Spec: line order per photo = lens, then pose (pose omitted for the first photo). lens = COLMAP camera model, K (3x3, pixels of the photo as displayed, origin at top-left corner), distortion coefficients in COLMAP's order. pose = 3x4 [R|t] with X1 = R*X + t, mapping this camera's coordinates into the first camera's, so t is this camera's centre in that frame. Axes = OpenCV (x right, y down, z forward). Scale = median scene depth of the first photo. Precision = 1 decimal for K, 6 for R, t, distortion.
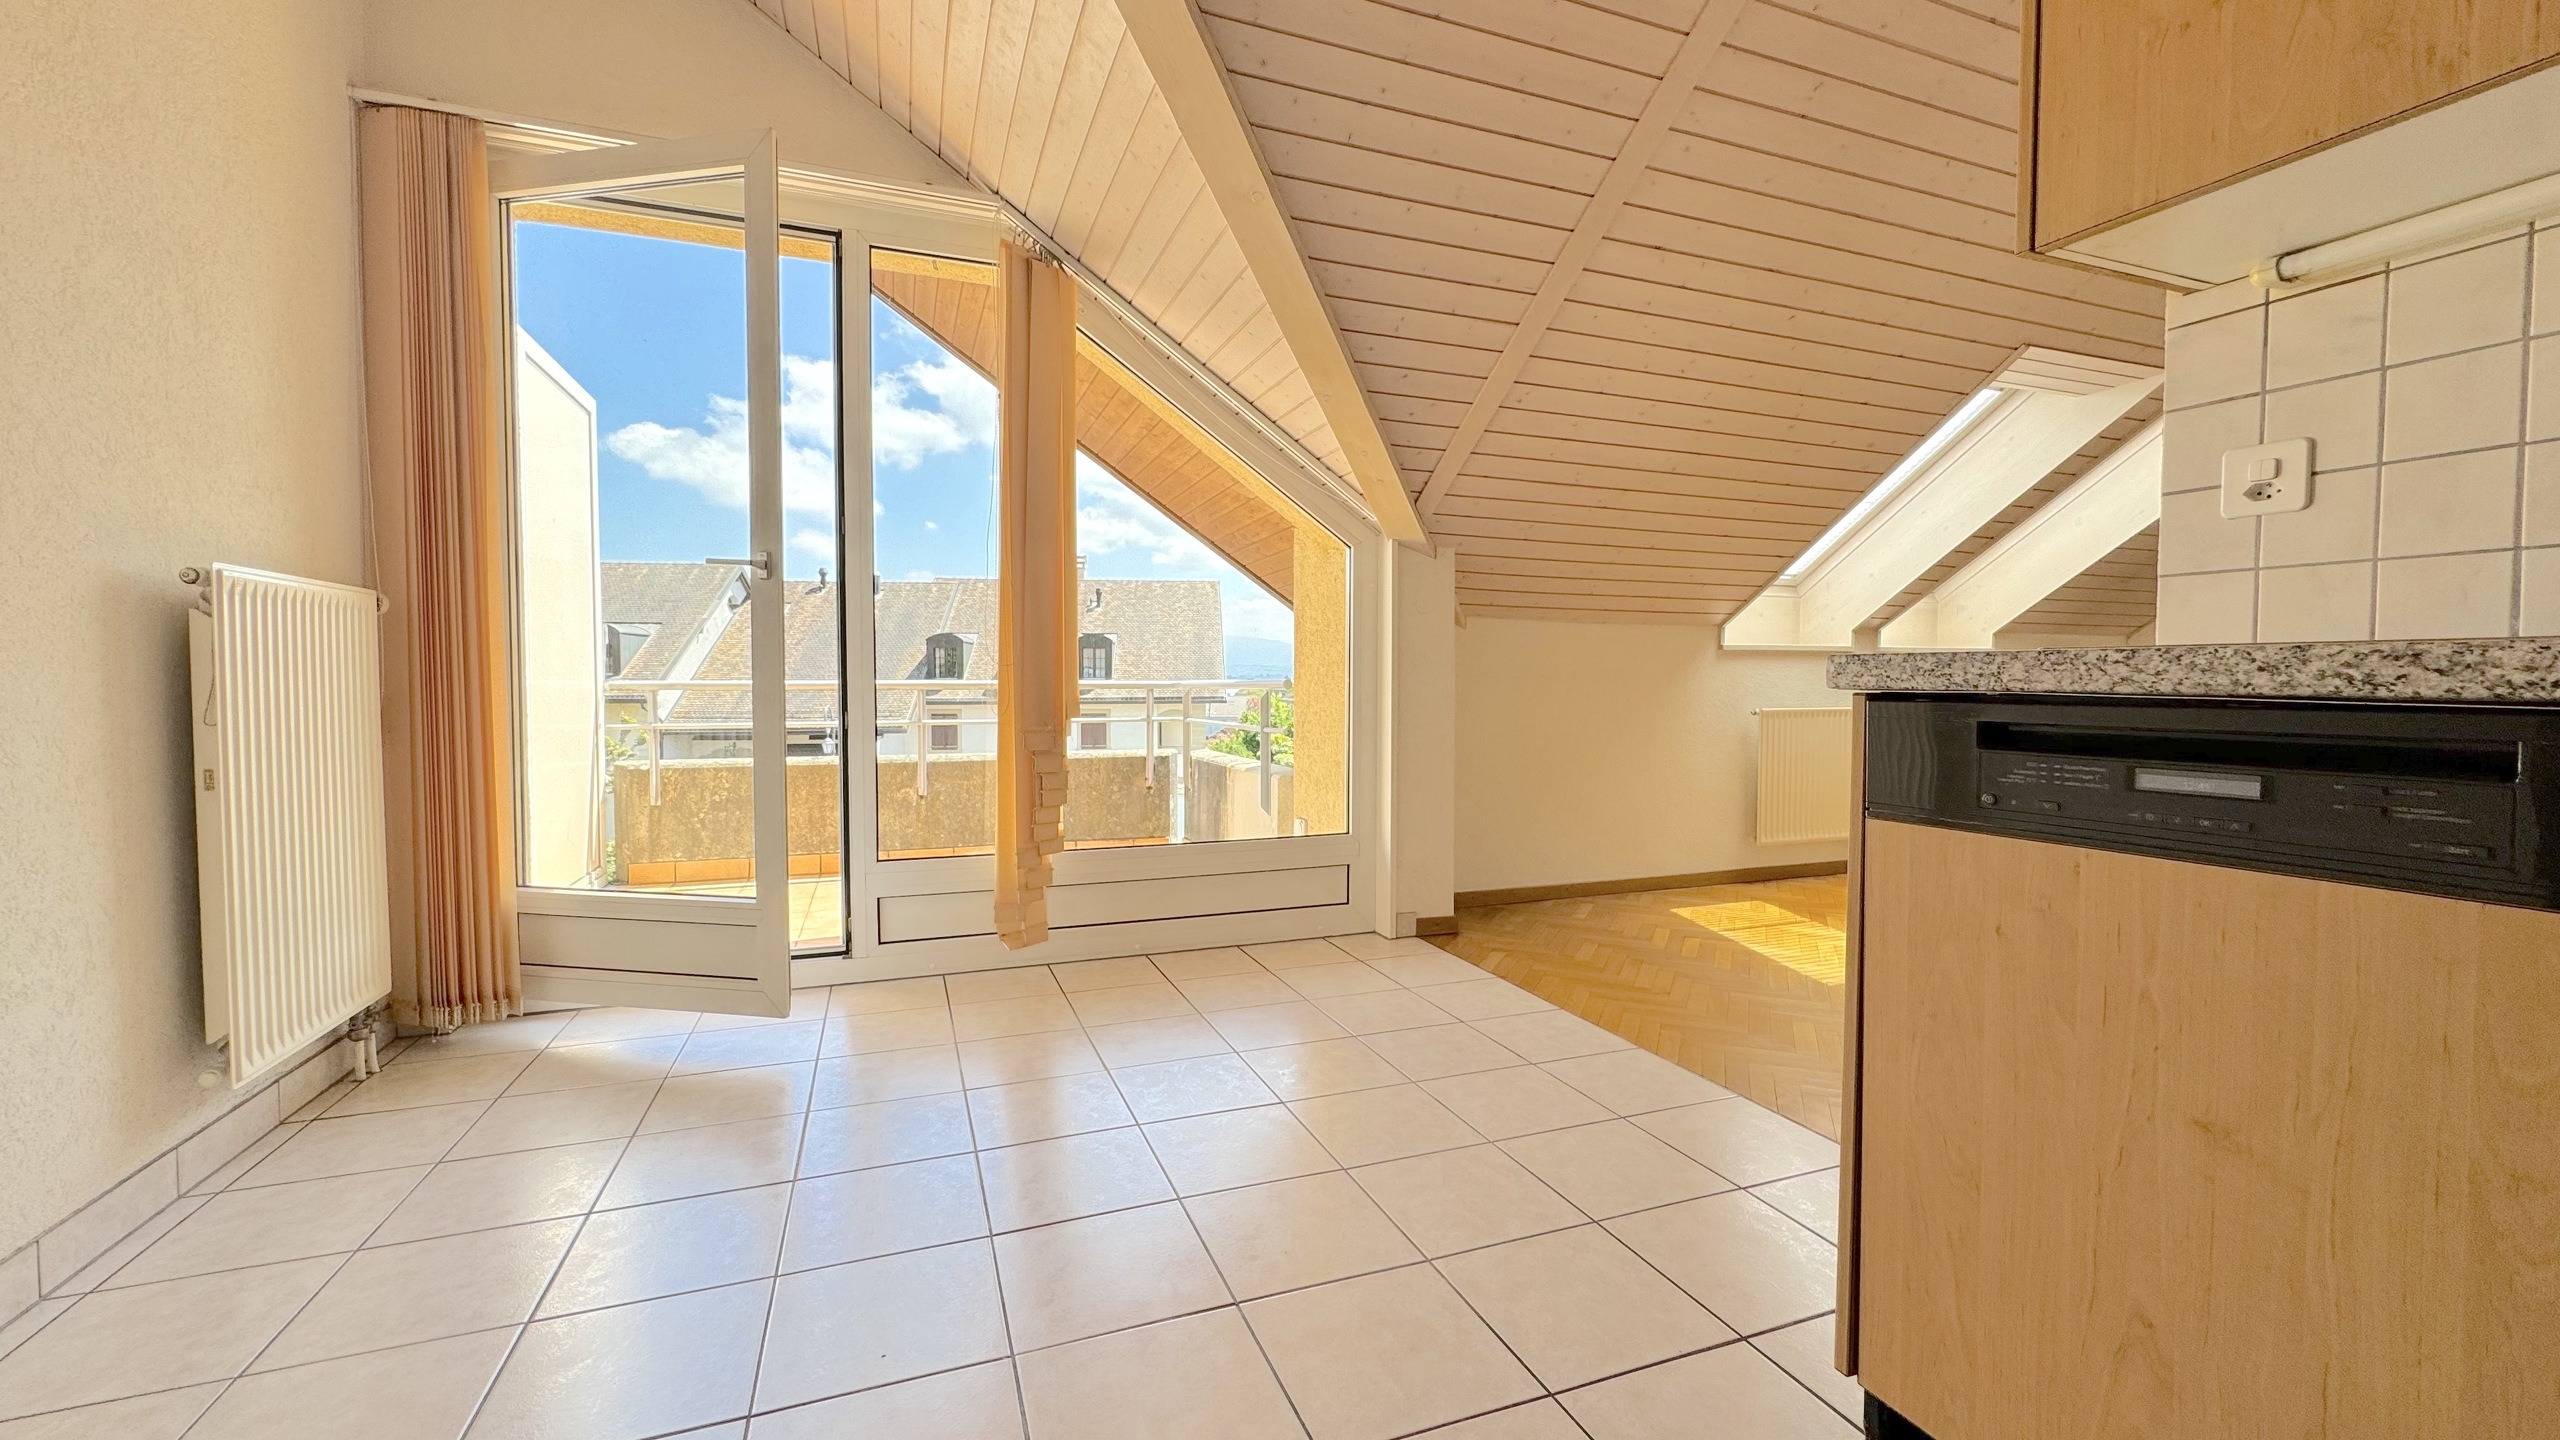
lens RADIAL K [[1021.6, 0, 1280.0], [0, 1021.6, 720.0], [0, 0, 1]] dist [-0.001673, 0.000009]
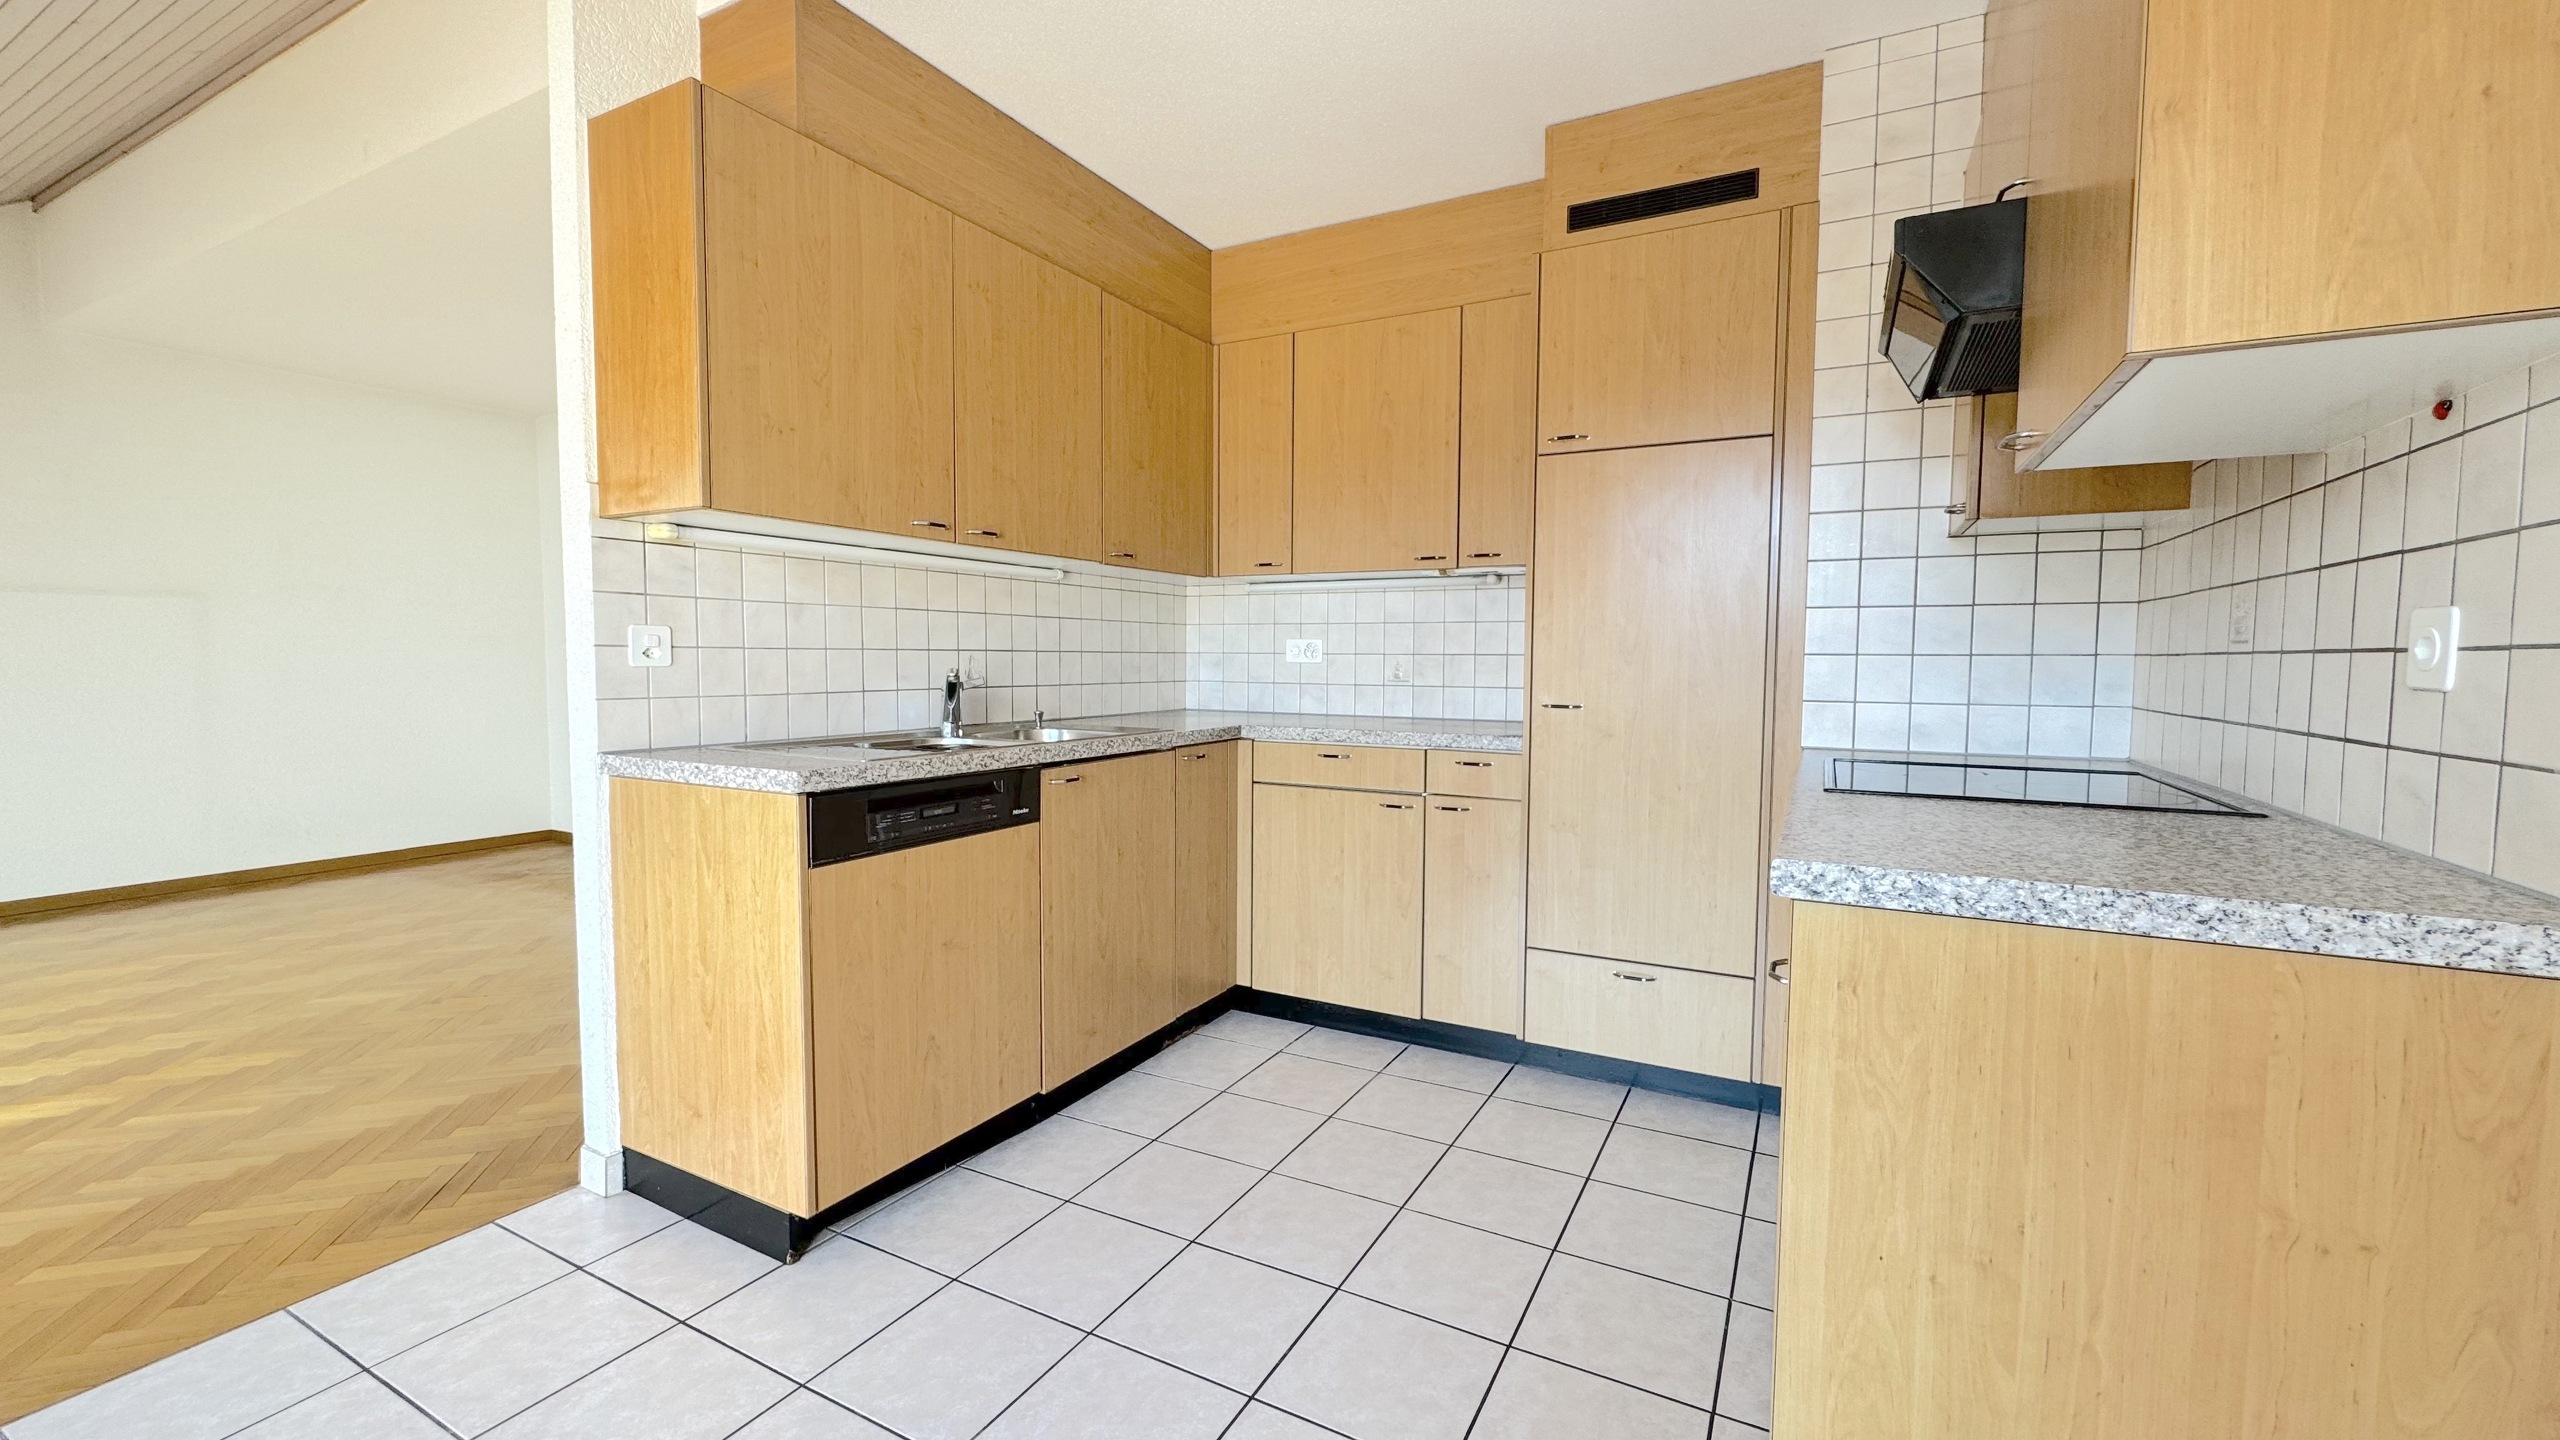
lens RADIAL K [[1021.6, 0, 1280.0], [0, 1021.6, 720.0], [0, 0, 1]] dist [-0.001673, 0.000009]
pose [[-0.653086, -0.051502, 0.755530, -1.207104], [0.019607, 0.996200, 0.084855, -0.279968], [-0.757030, 0.070231, -0.649595, 1.560536]]
